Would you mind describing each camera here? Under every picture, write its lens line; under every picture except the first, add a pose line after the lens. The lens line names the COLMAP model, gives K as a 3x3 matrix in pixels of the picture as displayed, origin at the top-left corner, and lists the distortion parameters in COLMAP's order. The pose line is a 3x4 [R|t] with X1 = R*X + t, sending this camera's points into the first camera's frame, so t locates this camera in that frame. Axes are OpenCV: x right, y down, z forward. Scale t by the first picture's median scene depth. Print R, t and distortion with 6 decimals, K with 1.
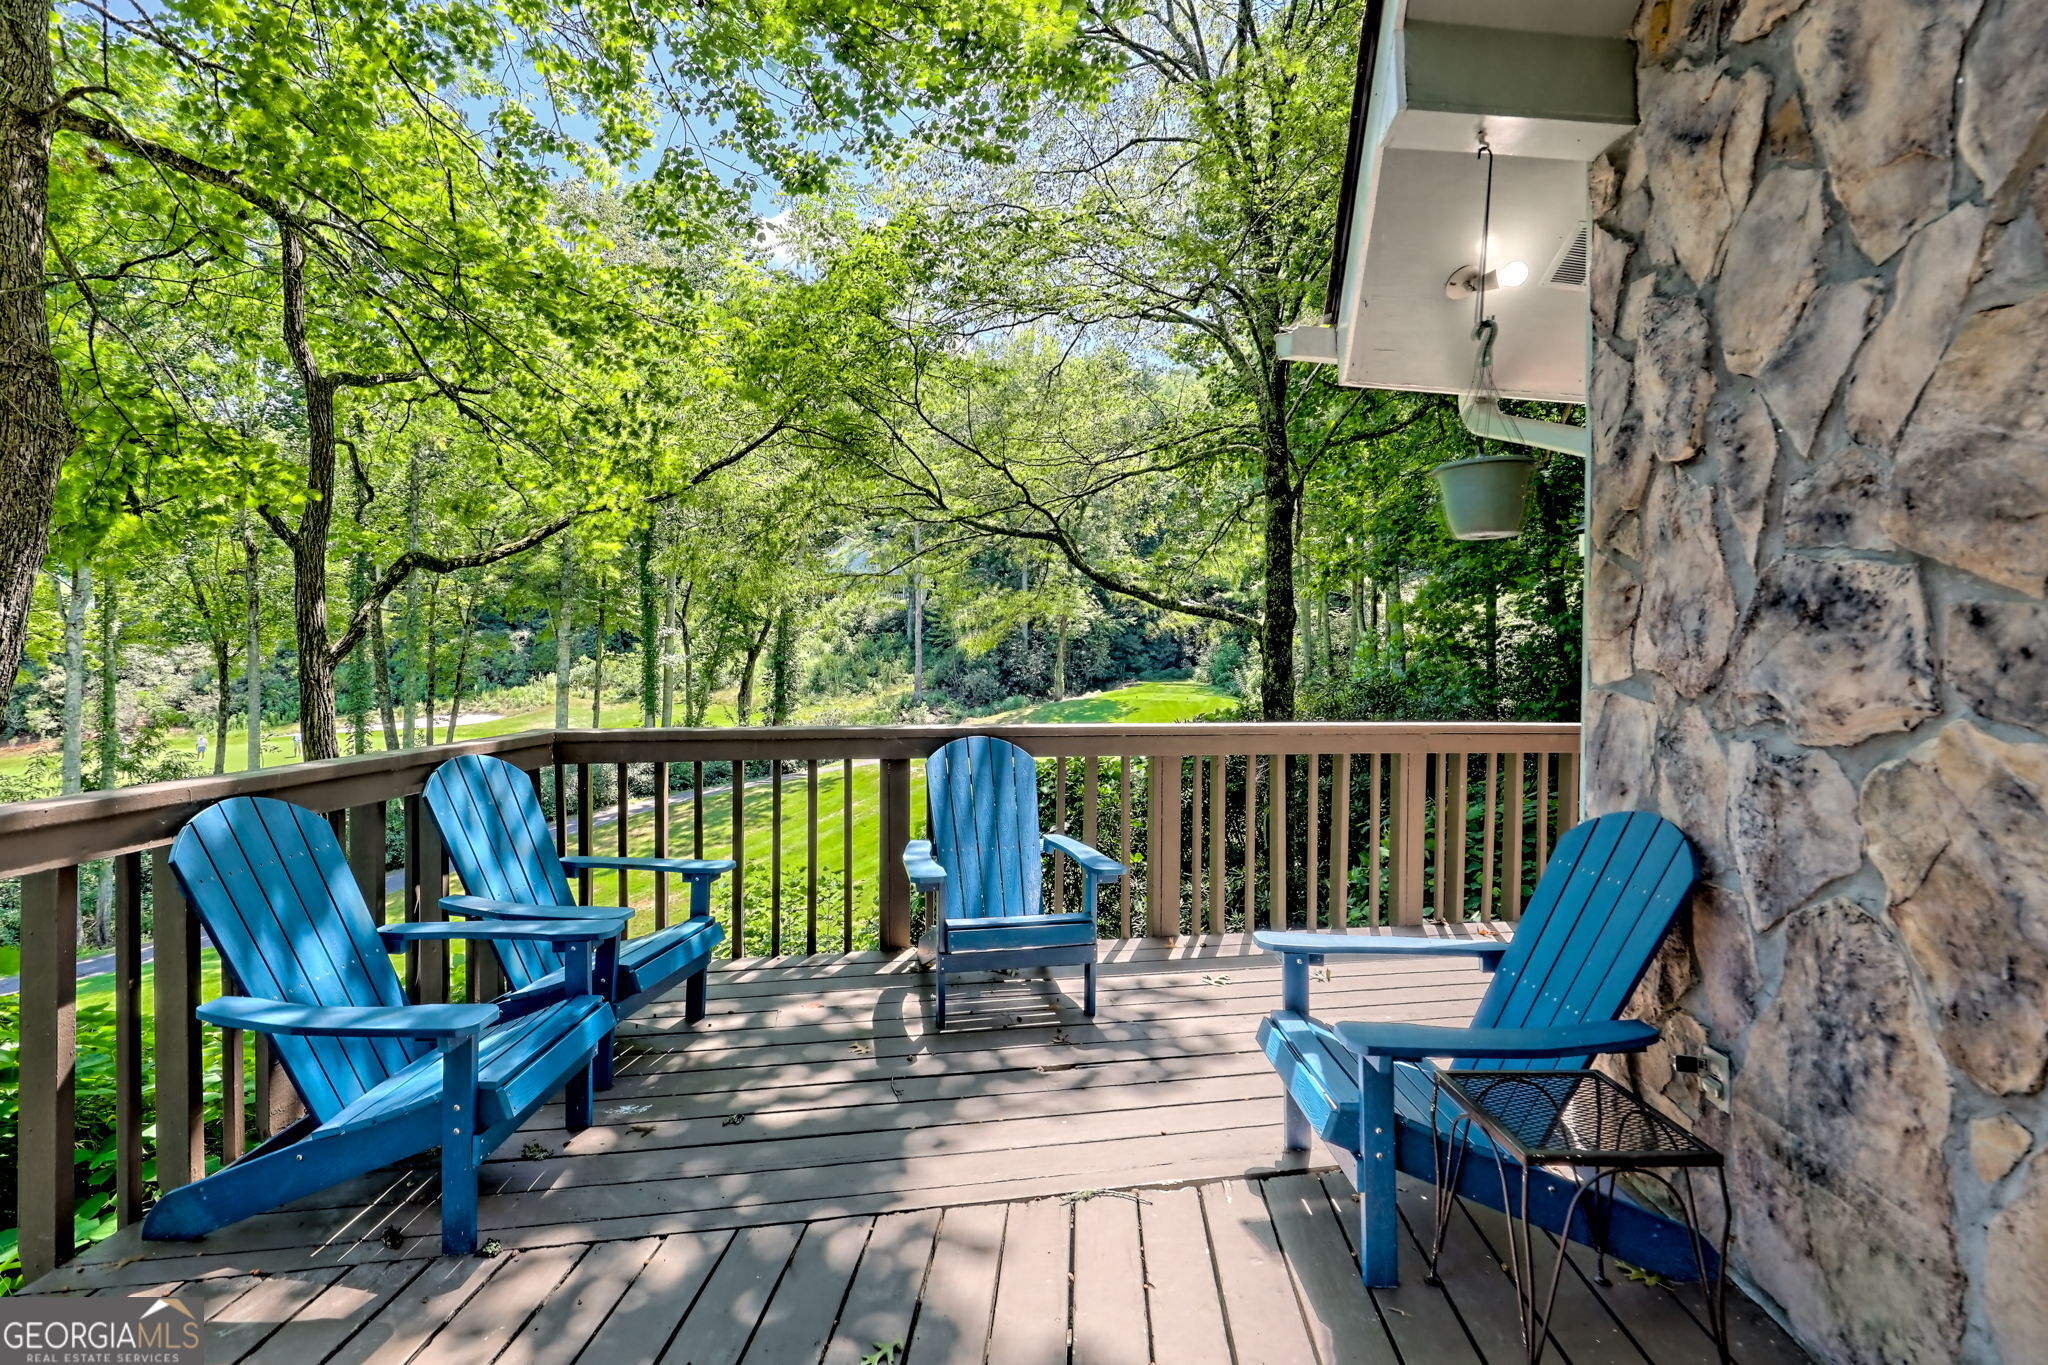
lens RADIAL K [[936.5, 0, 997.9], [0, 936.5, 656.6], [0, 0, 1]] dist [0.005659, 0.000518]
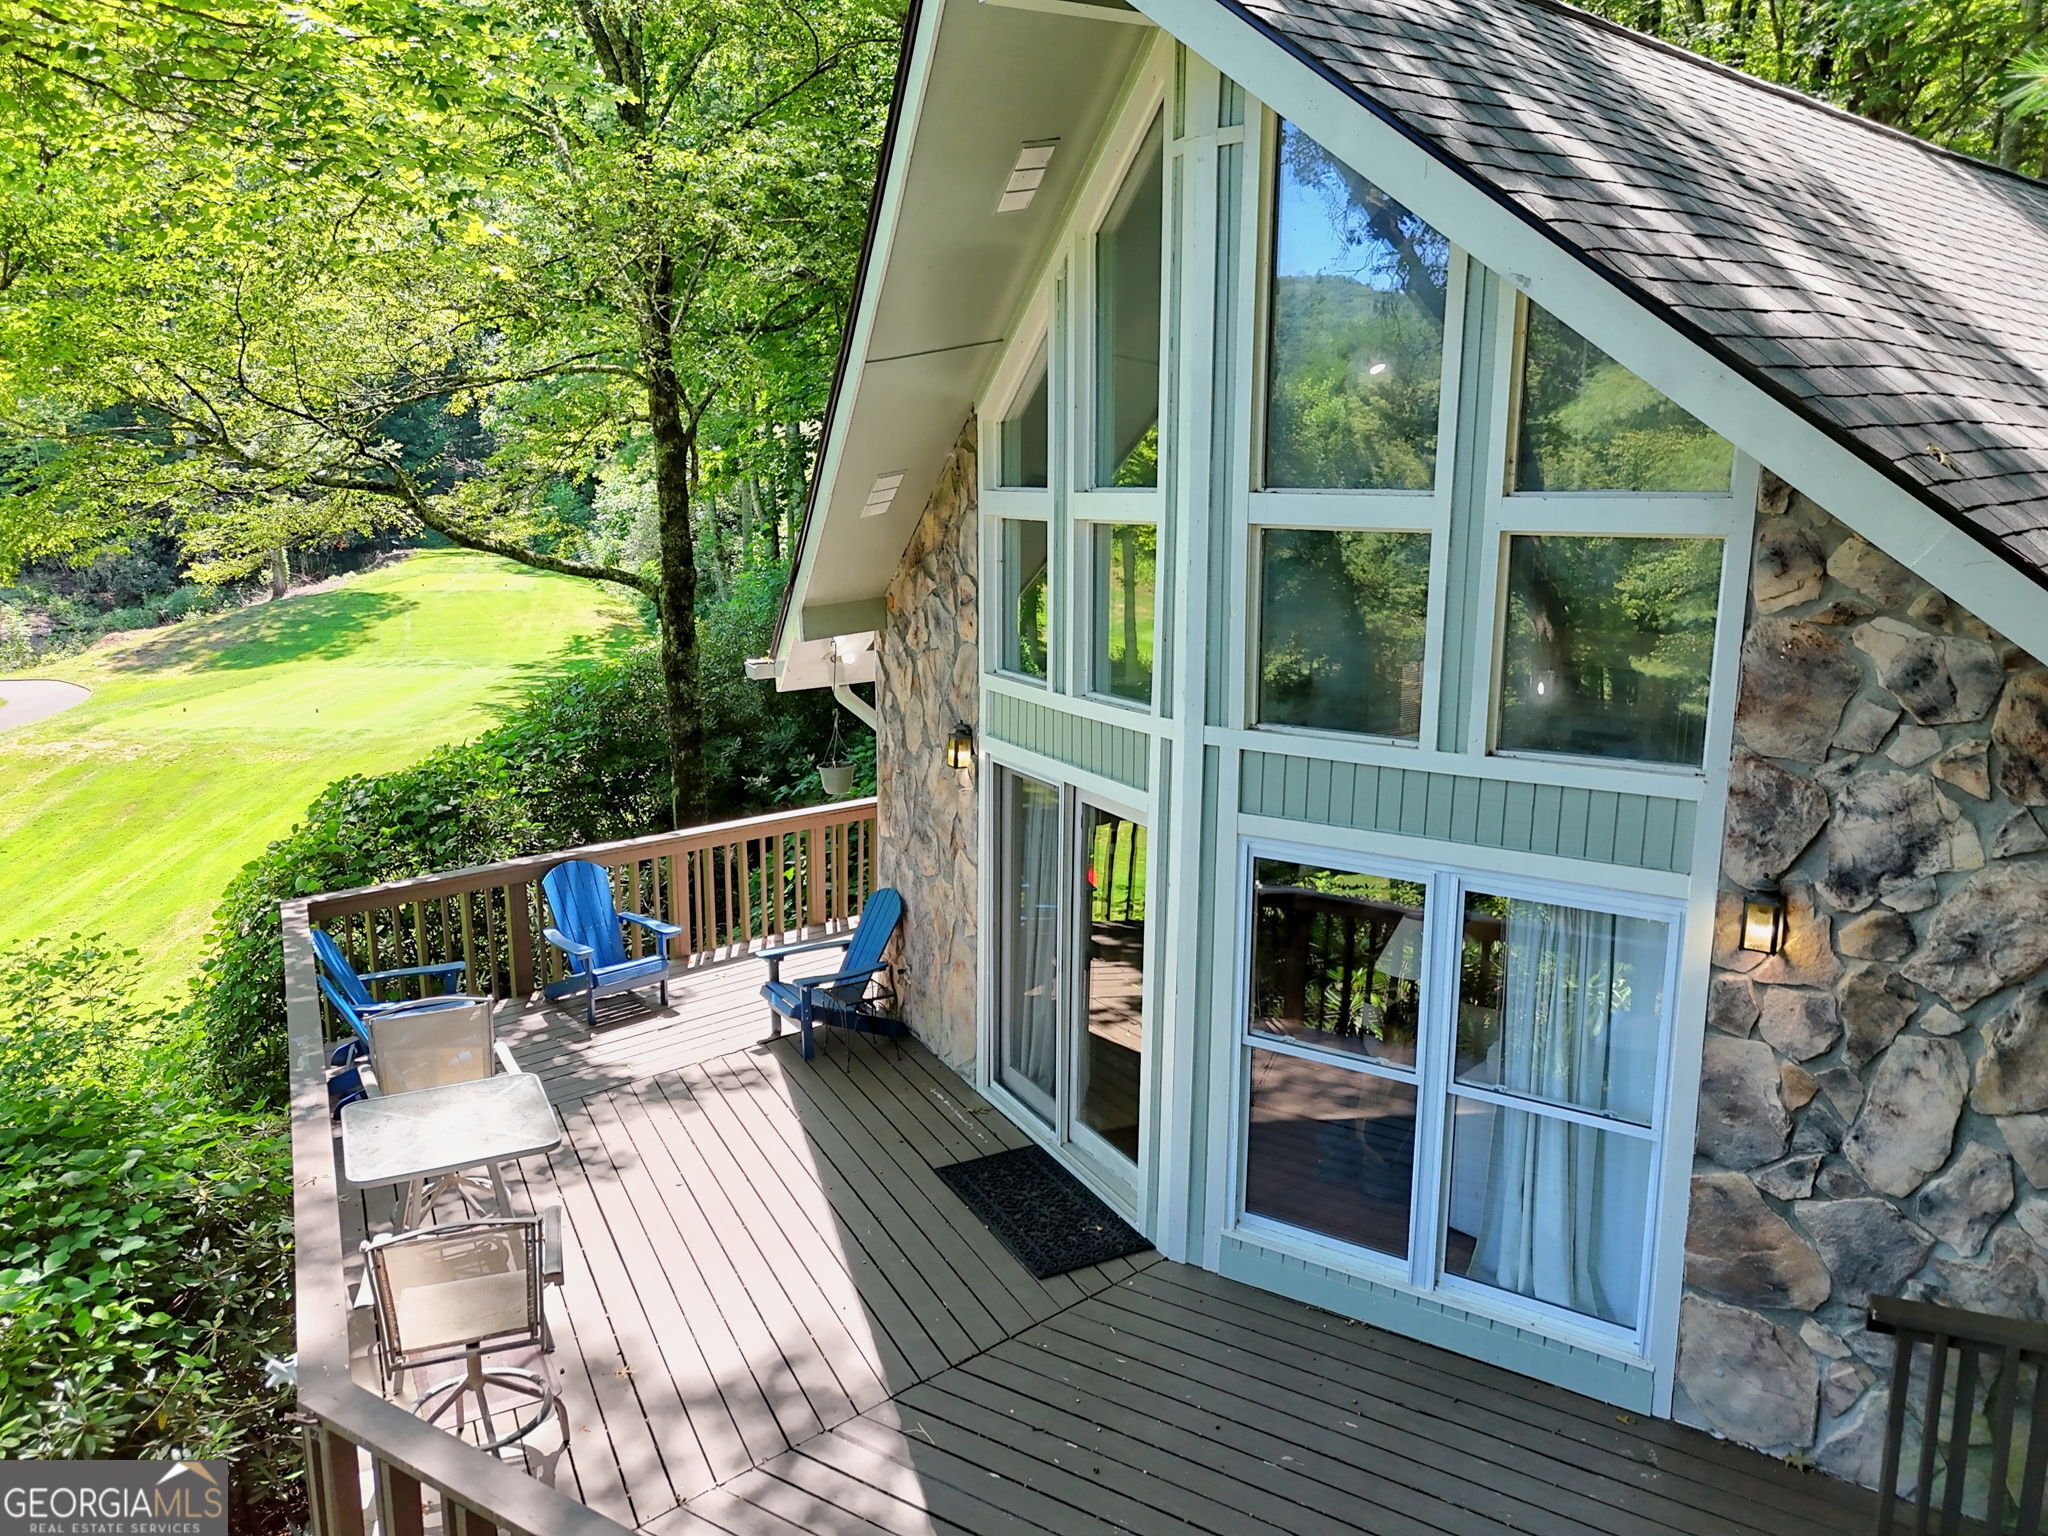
lens RADIAL K [[1519.4, 0, 1021.4], [0, 1519.4, 772.8], [0, 0, 1]] dist [0.072532, -0.057600]
pose [[0.855562, -0.107425, 0.506432, -0.207447], [0.003976, 0.979569, 0.201070, -0.181241], [-0.517685, -0.170014, 0.838509, -0.492570]]
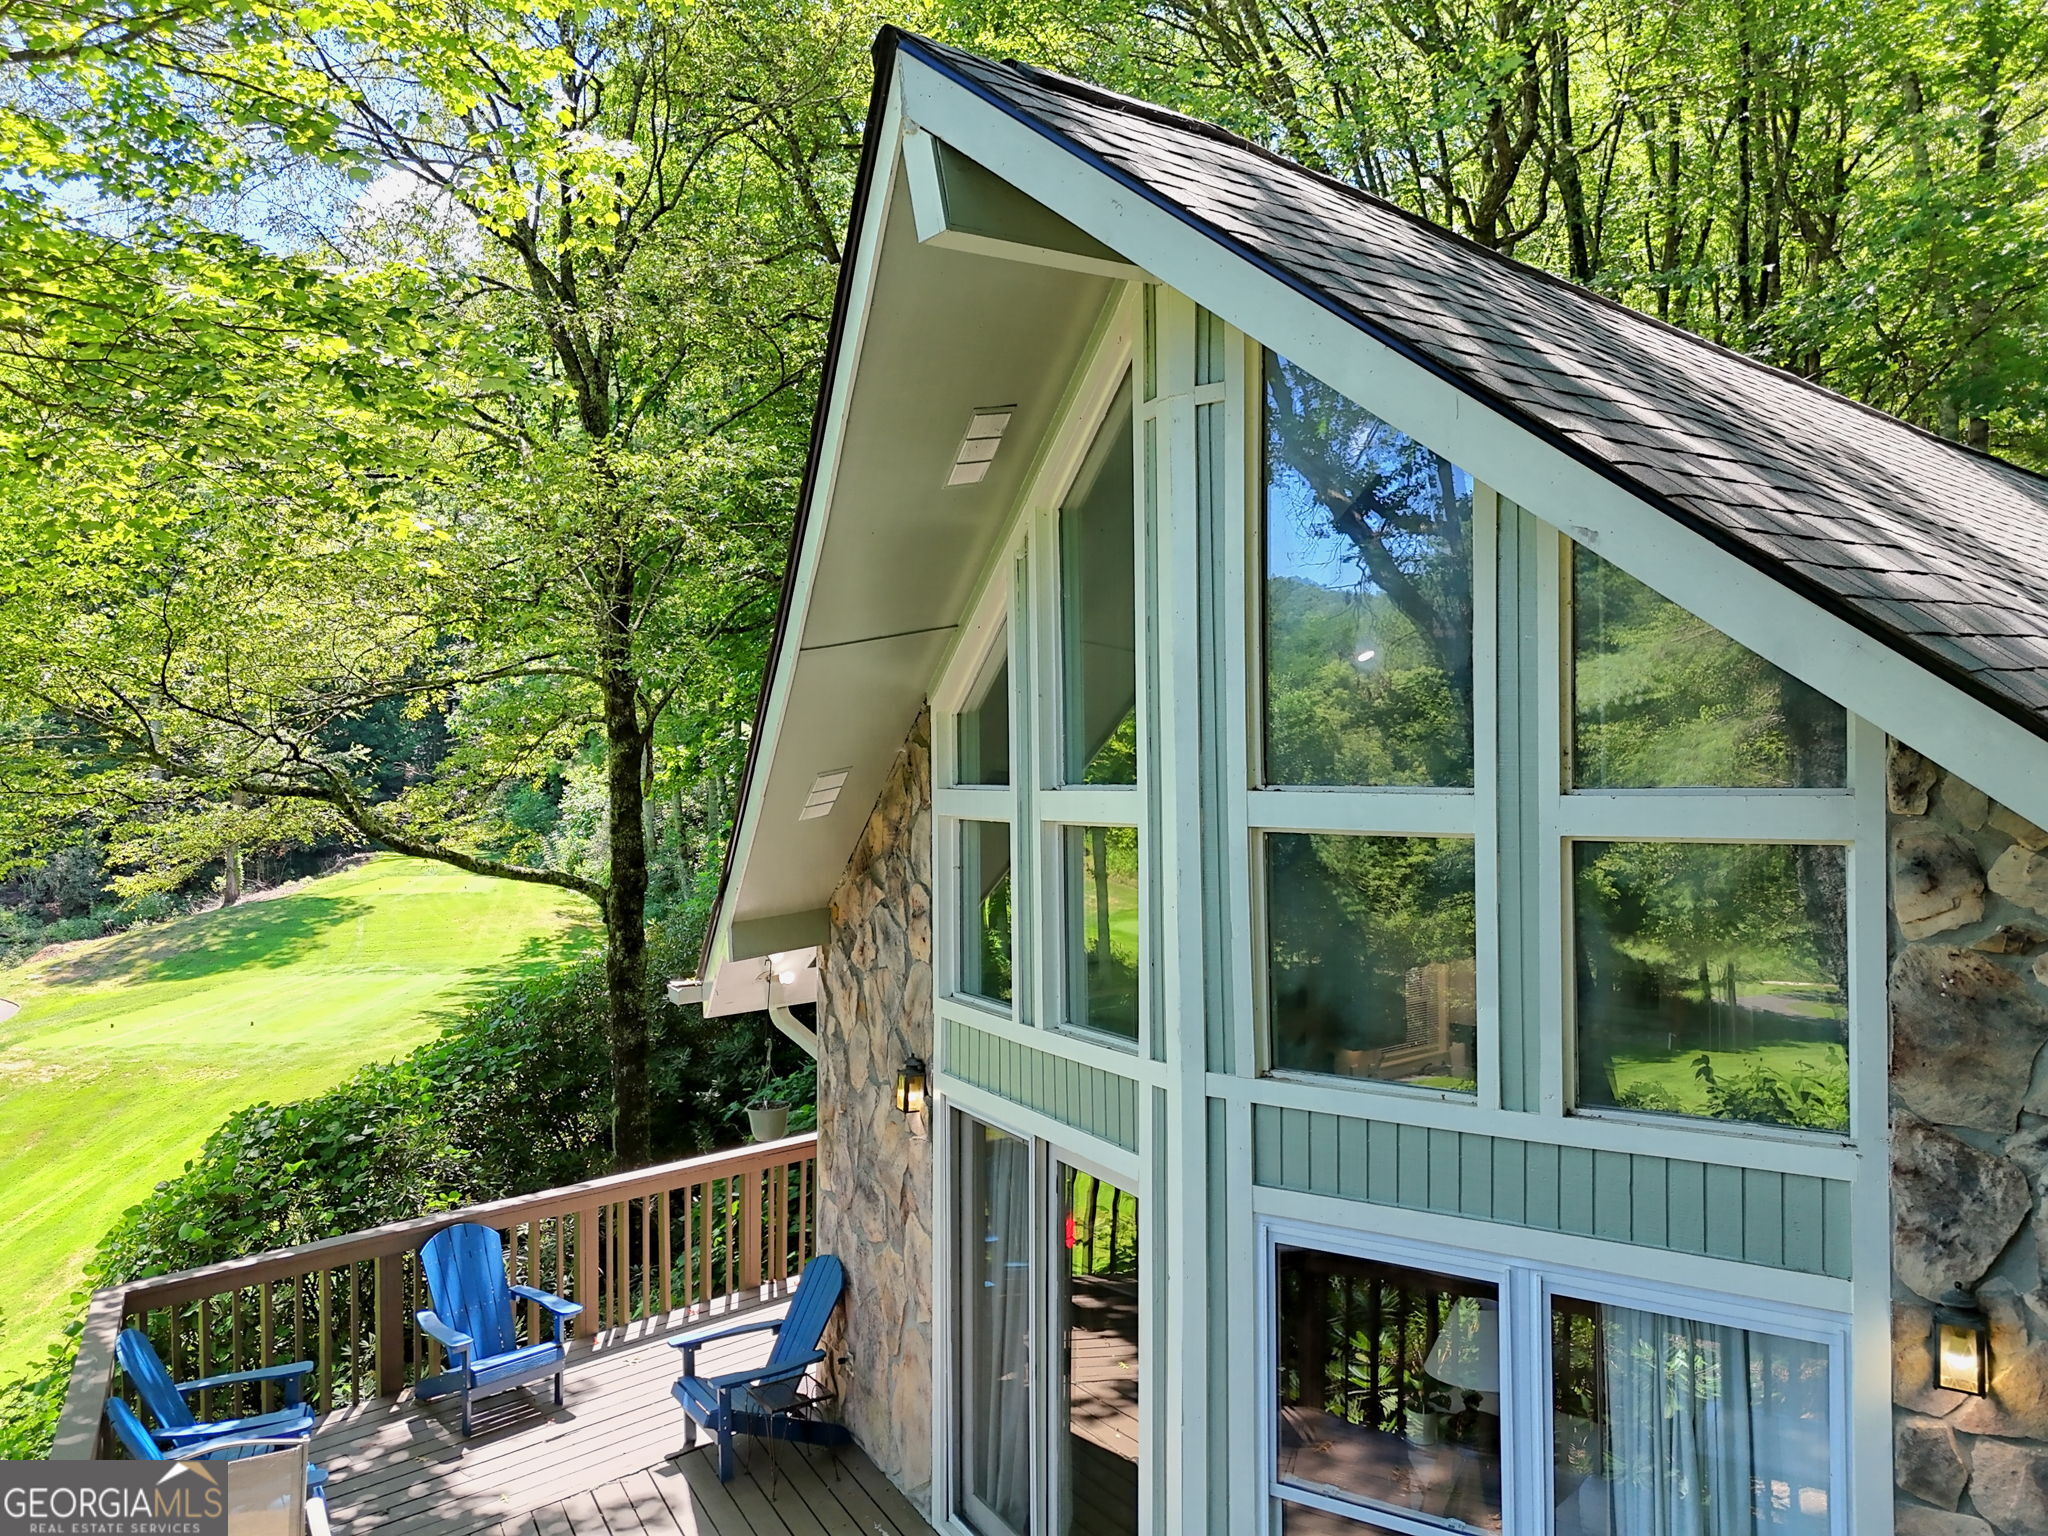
lens RADIAL K [[1519.4, 0, 1017.3], [0, 1519.4, 765.7], [0, 0, 1]] dist [0.072532, -0.057600]
pose [[0.846558, -0.017131, 0.532021, -0.157708], [0.015394, 0.999852, 0.007700, -0.181414], [-0.532074, 0.001672, 0.846696, -0.418612]]
